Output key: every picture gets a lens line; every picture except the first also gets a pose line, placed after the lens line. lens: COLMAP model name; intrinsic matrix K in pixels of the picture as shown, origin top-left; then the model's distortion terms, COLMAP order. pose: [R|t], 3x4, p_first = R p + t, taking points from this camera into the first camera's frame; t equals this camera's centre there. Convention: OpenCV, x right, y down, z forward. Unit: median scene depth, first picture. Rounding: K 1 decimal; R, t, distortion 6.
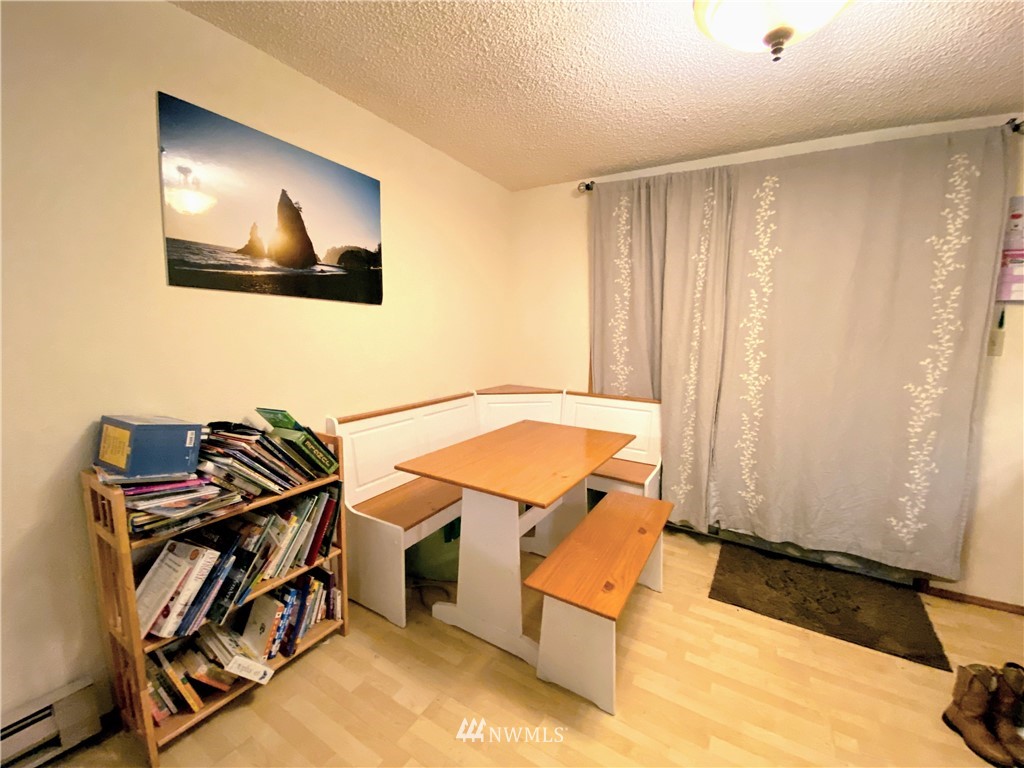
lens RADIAL K [[413.5, 0, 502.4], [0, 413.5, 386.9], [0, 0, 1]] dist [-0.001696, -0.012453]
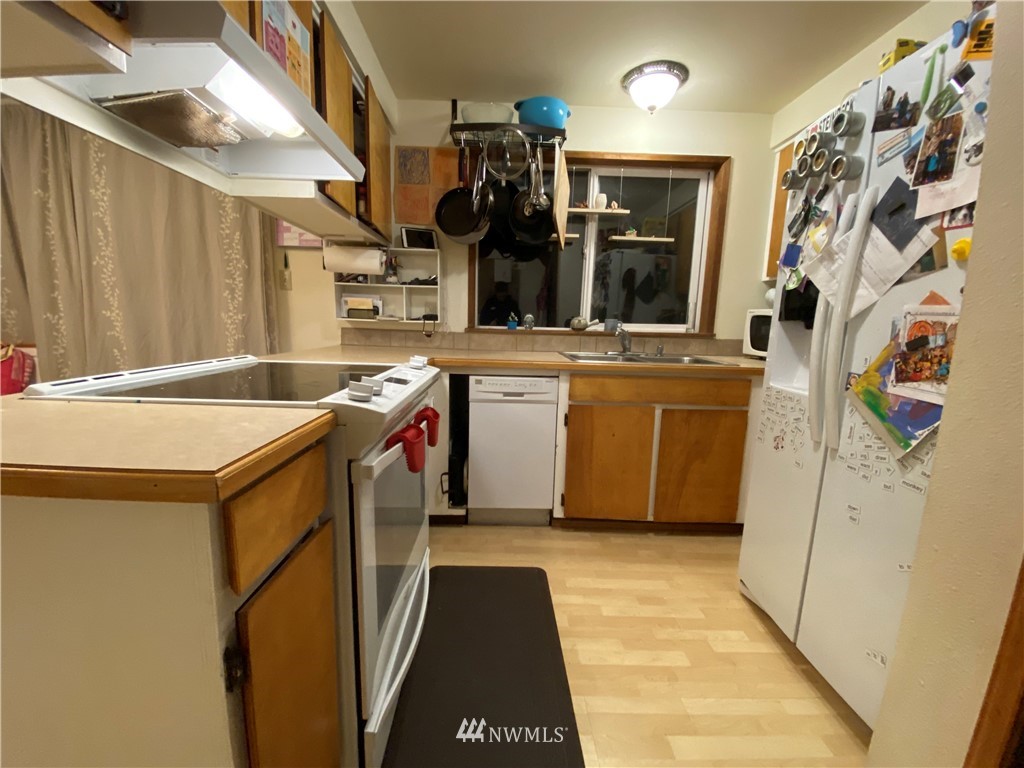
lens RADIAL K [[414.9, 0, 499.9], [0, 414.9, 382.4], [0, 0, 1]] dist [0.027737, -0.025095]
pose [[0.844253, -0.074635, 0.530722, 1.065716], [0.061805, 0.997208, 0.041920, 0.208532], [-0.532369, -0.002590, 0.846508, -0.524318]]
